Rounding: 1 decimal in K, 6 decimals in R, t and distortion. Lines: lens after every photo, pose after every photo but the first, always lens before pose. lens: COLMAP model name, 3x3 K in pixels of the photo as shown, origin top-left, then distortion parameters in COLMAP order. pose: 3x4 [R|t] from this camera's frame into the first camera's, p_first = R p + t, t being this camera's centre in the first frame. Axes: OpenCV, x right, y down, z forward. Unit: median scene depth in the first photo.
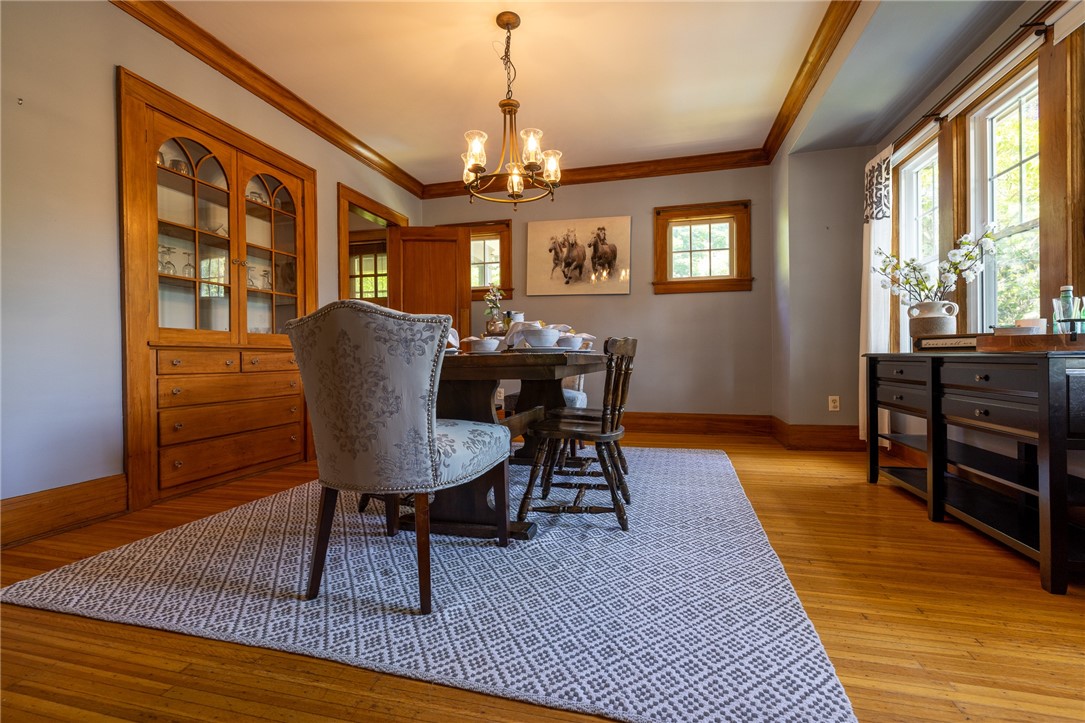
lens RADIAL K [[459.5, 0, 525.1], [0, 459.5, 362.2], [0, 0, 1]] dist [0.003041, -0.000901]
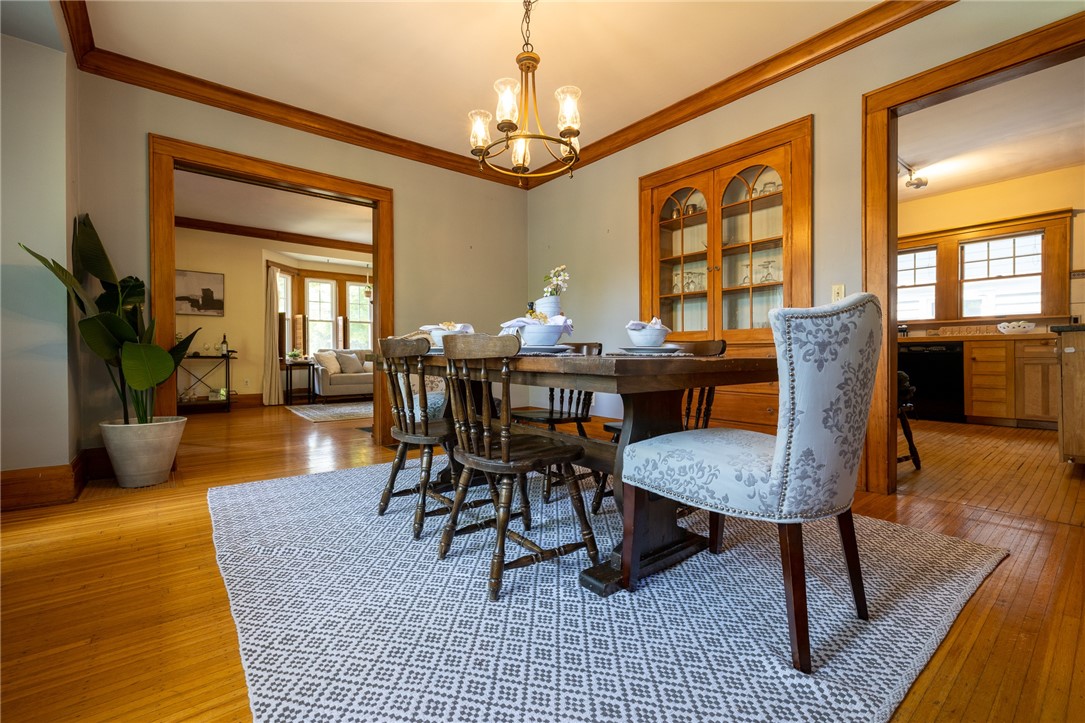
lens RADIAL K [[474.2, 0, 540.0], [0, 474.2, 356.3], [0, 0, 1]] dist [0.001031, -0.000004]
pose [[-0.565151, 0.024150, -0.824634, 0.366317], [0.004845, 0.999651, 0.025955, -0.020693], [0.824973, 0.010673, -0.565071, 0.812408]]
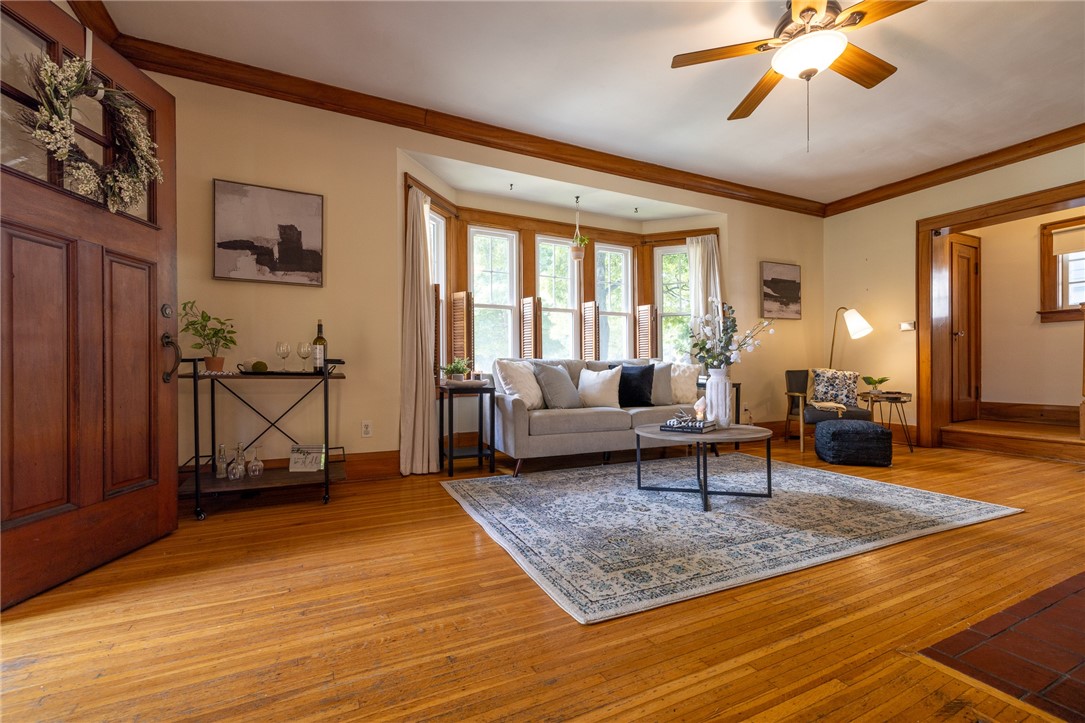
lens RADIAL K [[474.2, 0, 537.7], [0, 474.2, 371.0], [0, 0, 1]] dist [0.001031, -0.000004]
pose [[-0.736228, 0.022827, -0.676349, -0.038761], [0.010543, 0.999697, 0.022263, -0.001972], [0.676652, 0.009260, -0.736245, -0.071119]]
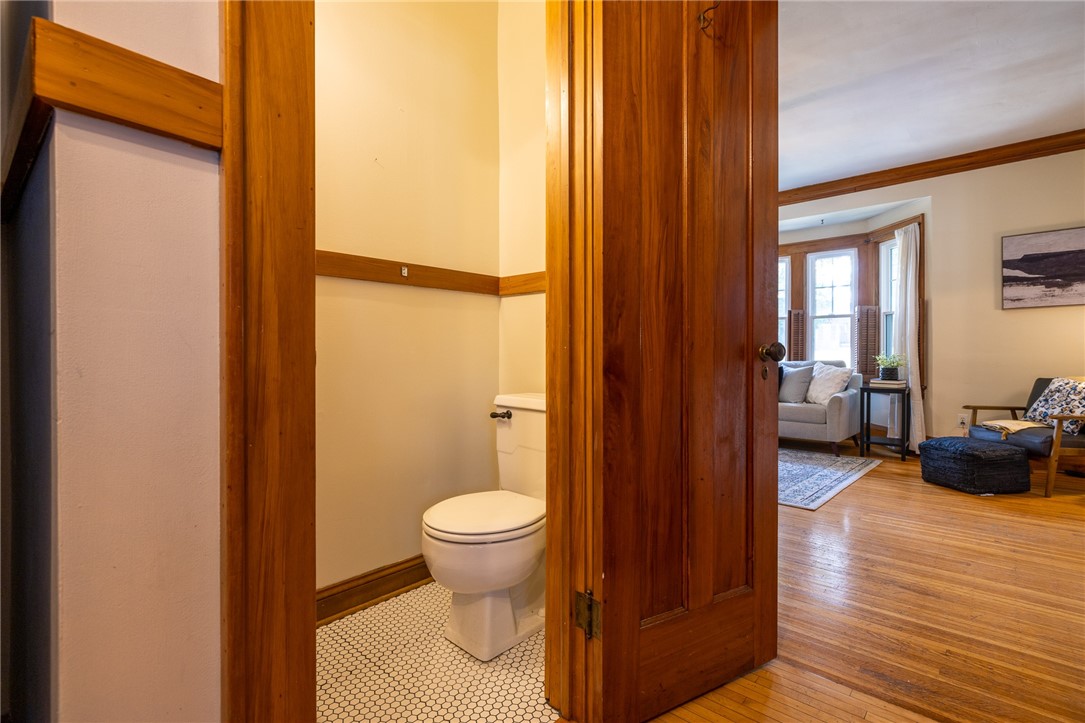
lens RADIAL K [[508.0, 0, 544.0], [0, 508.0, 357.9], [0, 0, 1]] dist [-0.003185, 0.000412]
pose [[-0.906605, 0.015059, 0.421711, -0.851411], [0.018563, 0.999819, 0.004203, -0.028402], [-0.421571, 0.011639, -0.906721, 0.698751]]
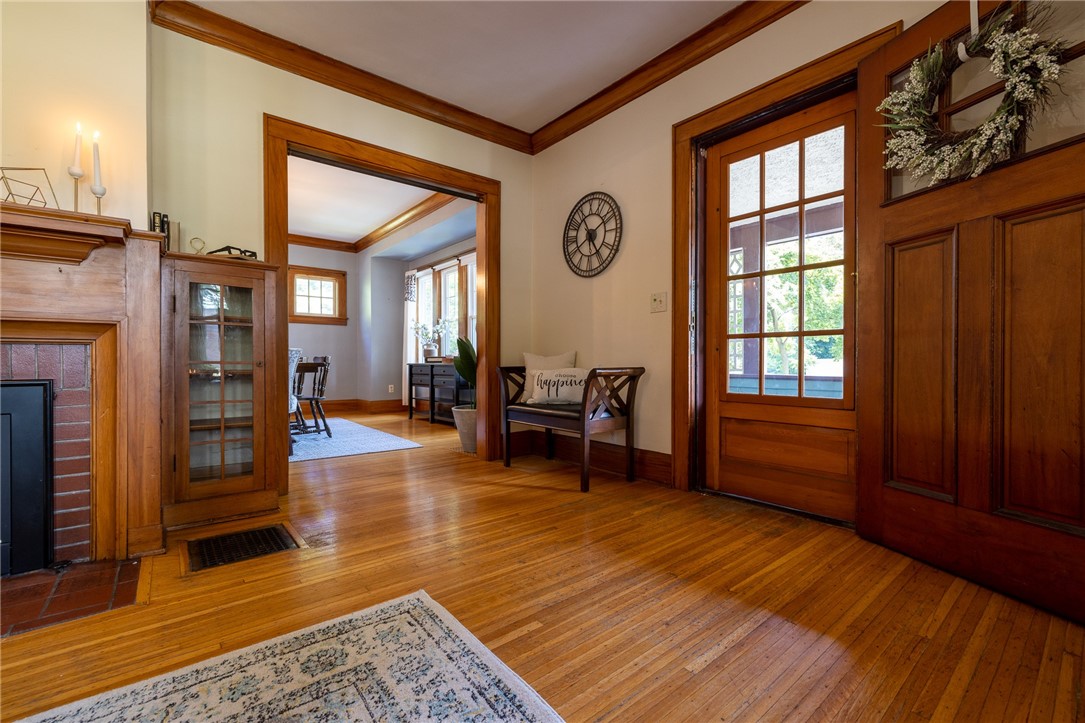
lens RADIAL K [[474.2, 0, 557.9], [0, 474.2, 361.8], [0, 0, 1]] dist [0.001031, -0.000004]
pose [[0.541693, 0.017175, 0.840401, -0.542491], [-0.000916, 0.999803, -0.019843, 0.011101], [-0.840576, 0.009979, 0.541602, -0.586629]]
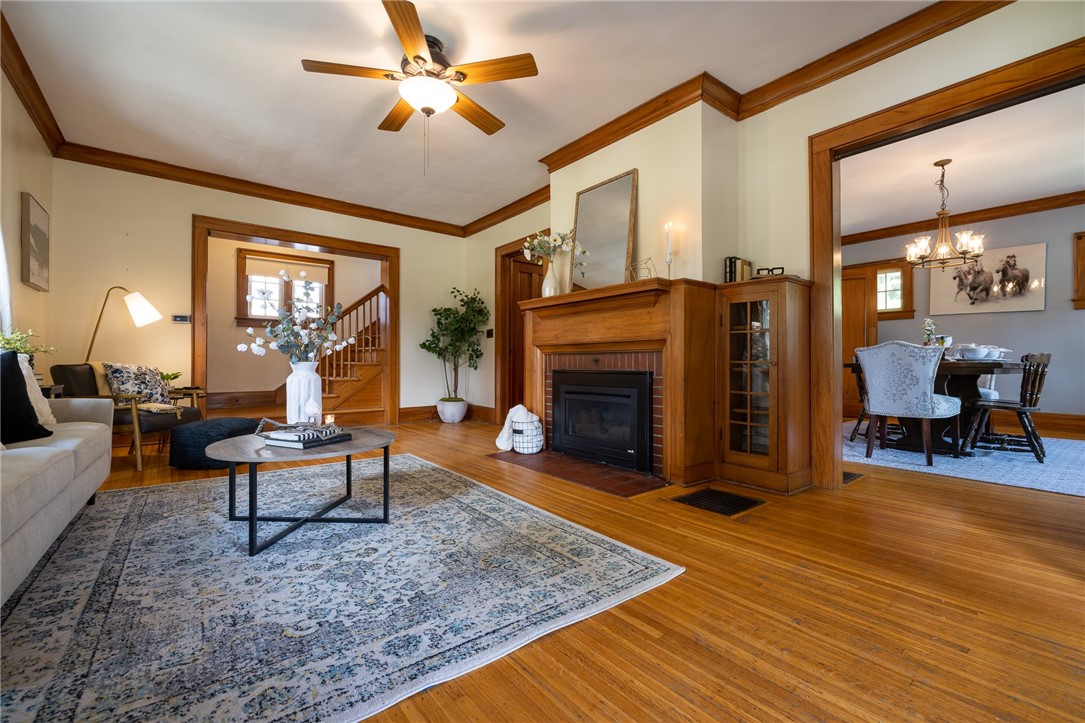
lens RADIAL K [[459.5, 0, 544.4], [0, 459.5, 357.3], [0, 0, 1]] dist [0.003041, -0.000901]
pose [[0.825161, 0.011636, -0.564777, -0.162263], [-0.019992, 0.999763, -0.008612, 0.006281], [0.564543, 0.018398, 0.825198, -0.693080]]
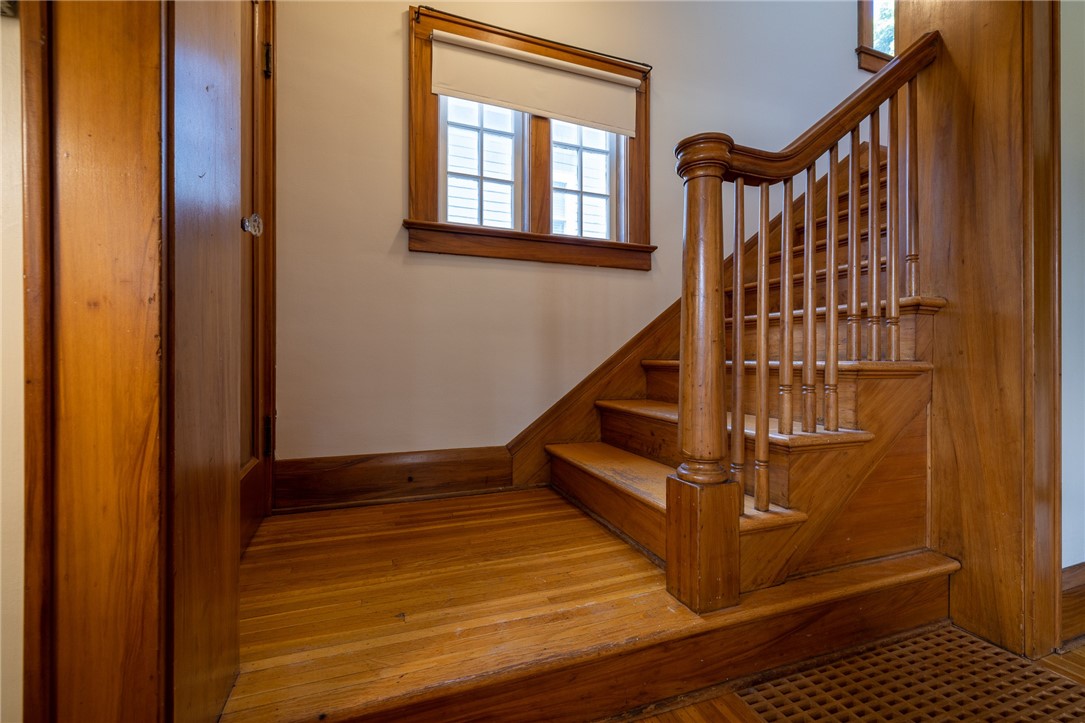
lens RADIAL K [[459.5, 0, 548.8], [0, 459.5, 361.1], [0, 0, 1]] dist [0.003041, -0.000901]
pose [[0.601433, 0.013848, -0.798804, -1.234568], [-0.017879, 0.999833, 0.003872, 0.023567], [0.798724, 0.011953, 0.601579, -0.248659]]
